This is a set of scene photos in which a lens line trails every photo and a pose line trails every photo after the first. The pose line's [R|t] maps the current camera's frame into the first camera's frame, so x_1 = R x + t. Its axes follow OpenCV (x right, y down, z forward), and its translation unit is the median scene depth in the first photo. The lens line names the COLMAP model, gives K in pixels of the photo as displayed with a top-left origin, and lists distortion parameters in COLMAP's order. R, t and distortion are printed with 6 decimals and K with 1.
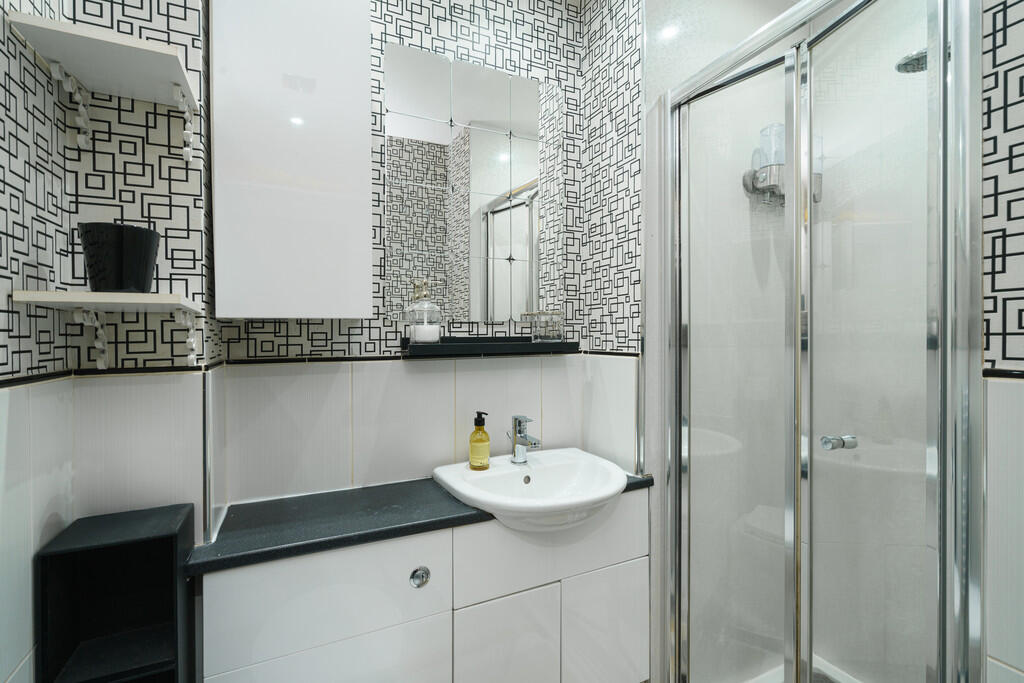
lens RADIAL K [[454.0, 0, 507.2], [0, 454.0, 337.2], [0, 0, 1]] dist [-0.012532, 0.000931]
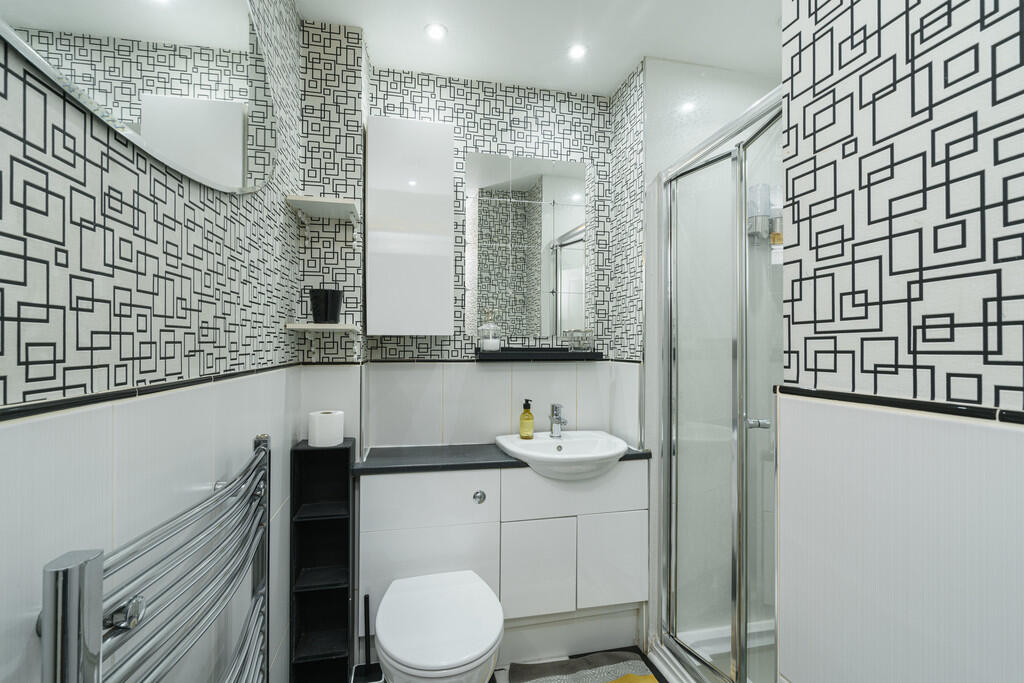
lens RADIAL K [[454.0, 0, 514.1], [0, 454.0, 345.3], [0, 0, 1]] dist [-0.012532, 0.000931]
pose [[0.978275, 0.008007, -0.207157, 0.200217], [-0.009890, 0.999919, -0.008053, 0.004235], [0.207076, 0.009927, 0.978275, -0.432126]]
